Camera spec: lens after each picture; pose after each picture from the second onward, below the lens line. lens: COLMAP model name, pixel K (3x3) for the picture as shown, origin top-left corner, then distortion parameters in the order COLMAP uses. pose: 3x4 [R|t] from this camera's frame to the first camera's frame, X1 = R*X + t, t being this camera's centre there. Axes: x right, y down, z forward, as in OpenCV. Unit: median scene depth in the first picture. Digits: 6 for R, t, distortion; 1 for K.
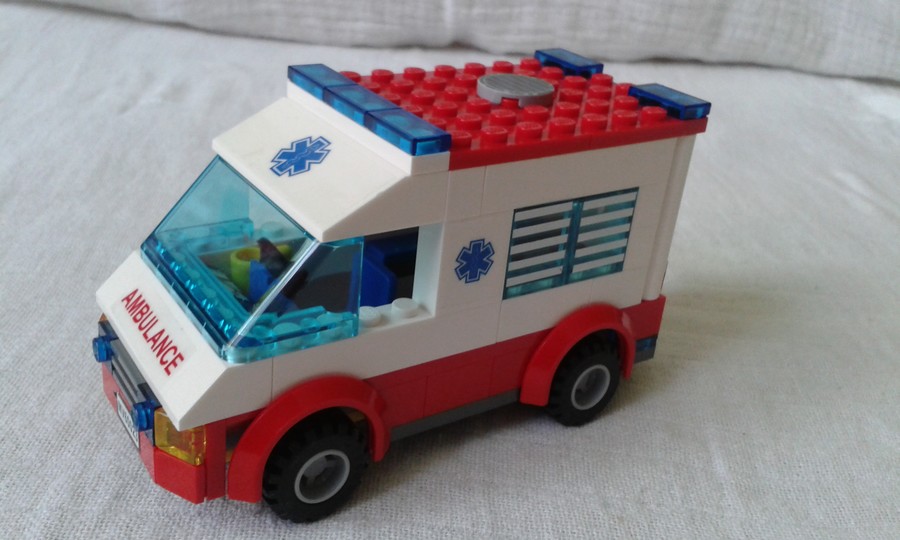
lens RADIAL K [[925.1, 0, 438.4], [0, 925.1, 224.8], [0, 0, 1]] dist [0.159864, -0.452764]
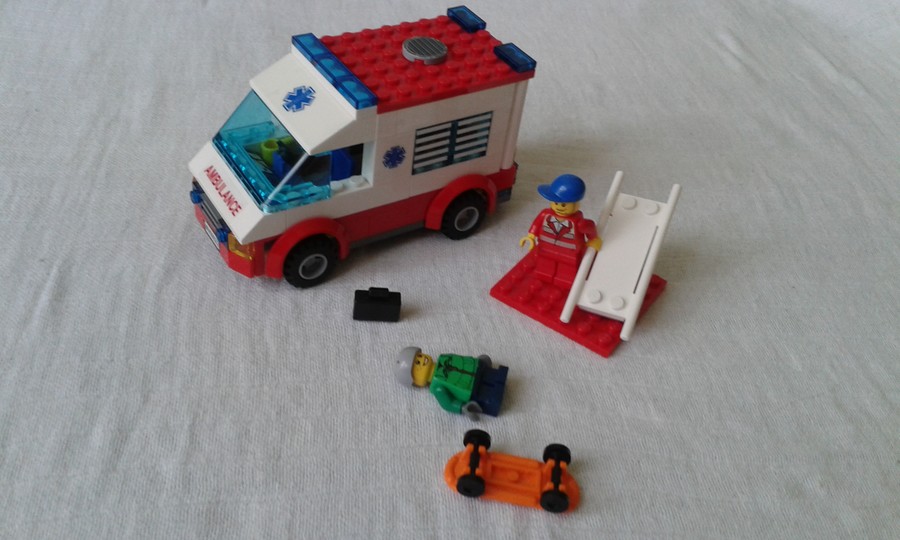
lens RADIAL K [[925.1, 0, 438.4], [0, 925.1, 224.8], [0, 0, 1]] dist [0.159864, -0.452764]
pose [[0.999614, 0.024058, -0.013890, 0.156338], [-0.019875, 0.968678, 0.247523, -0.290185], [0.019410, -0.247151, 0.968782, -0.825272]]
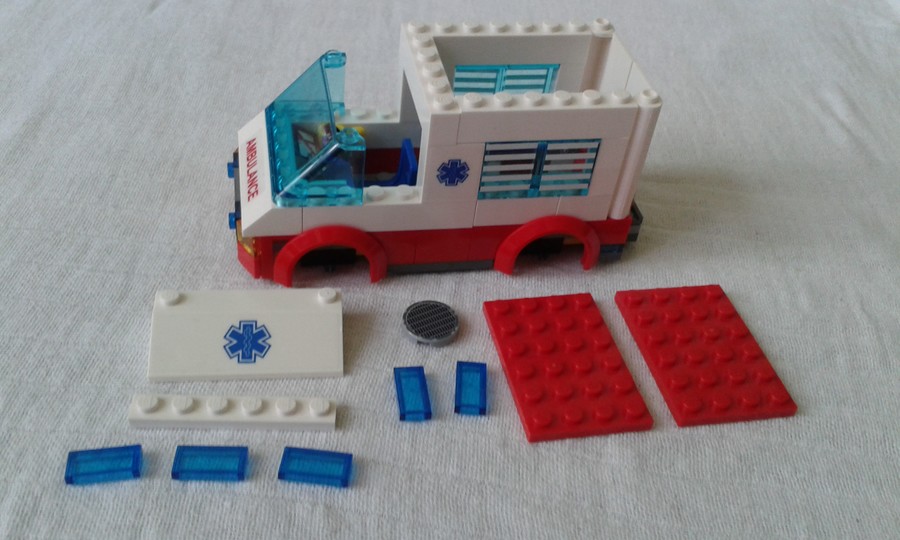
lens RADIAL K [[925.1, 0, 438.4], [0, 925.1, 224.8], [0, 0, 1]] dist [0.159864, -0.452764]
pose [[0.920389, 0.244318, -0.305274, 0.480090], [-0.162782, 0.949295, 0.268962, -0.267878], [0.355508, -0.197857, 0.913492, -0.346626]]
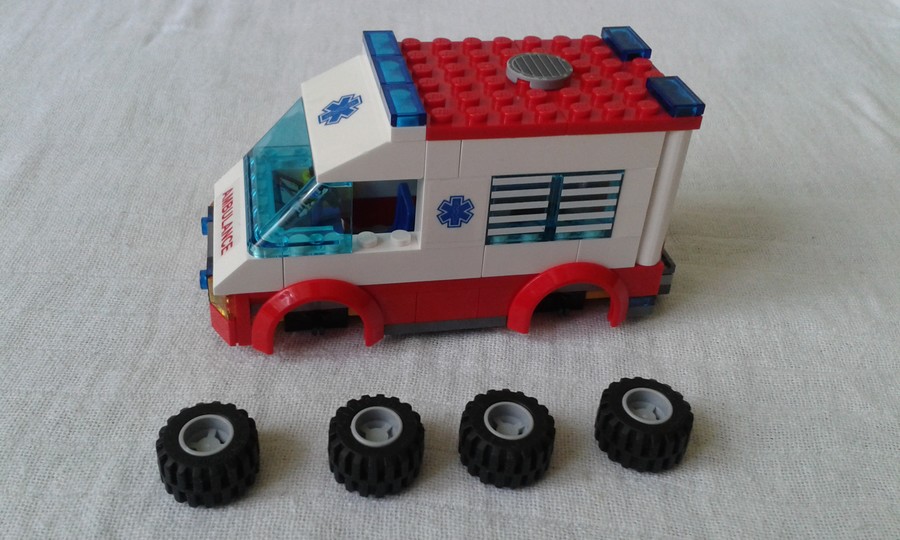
lens RADIAL K [[925.1, 0, 438.4], [0, 925.1, 224.8], [0, 0, 1]] dist [0.159864, -0.452764]
pose [[0.923401, 0.177769, -0.340189, 0.447947], [-0.131053, 0.979044, 0.155881, -0.136050], [0.360771, -0.099358, 0.927347, -0.175101]]
